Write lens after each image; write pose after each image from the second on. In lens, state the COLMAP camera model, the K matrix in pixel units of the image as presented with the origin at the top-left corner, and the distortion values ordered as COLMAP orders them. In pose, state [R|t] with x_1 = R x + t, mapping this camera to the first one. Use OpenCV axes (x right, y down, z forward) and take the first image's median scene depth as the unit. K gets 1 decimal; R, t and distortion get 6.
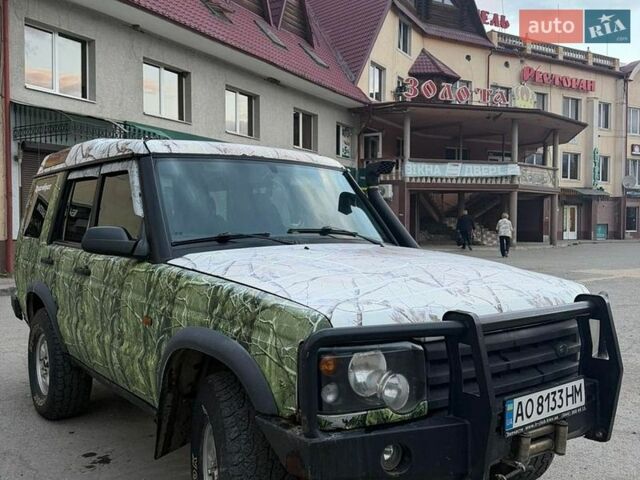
lens RADIAL K [[573.4, 0, 319.3], [0, 573.4, 253.9], [0, 0, 1]] dist [0.128622, -0.202671]
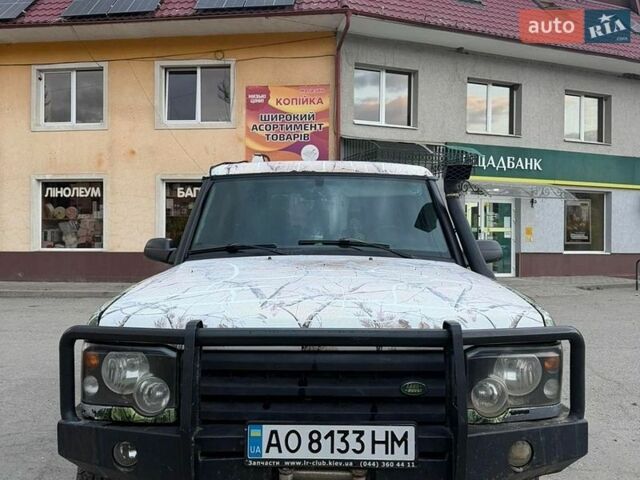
lens RADIAL K [[583.2, 0, 320.6], [0, 583.2, 250.5], [0, 0, 1]] dist [0.138995, -0.254922]
pose [[0.796594, 0.009408, -0.604441, 0.842001], [-0.033253, 0.999047, -0.028274, 0.002576], [0.603599, 0.042623, 0.796148, 0.281851]]
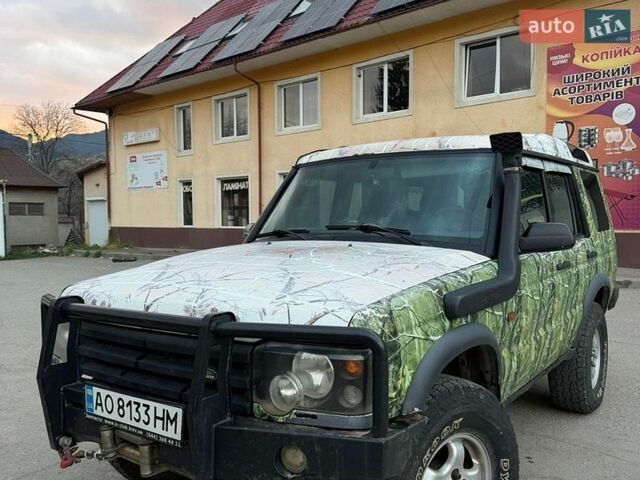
lens RADIAL K [[583.2, 0, 320.6], [0, 583.2, 250.5], [0, 0, 1]] dist [0.138995, -0.254922]
pose [[0.302442, 0.045756, -0.952069, 1.318188], [-0.039871, 0.998580, 0.035326, -0.050025], [0.952333, 0.027276, 0.303837, 0.937967]]
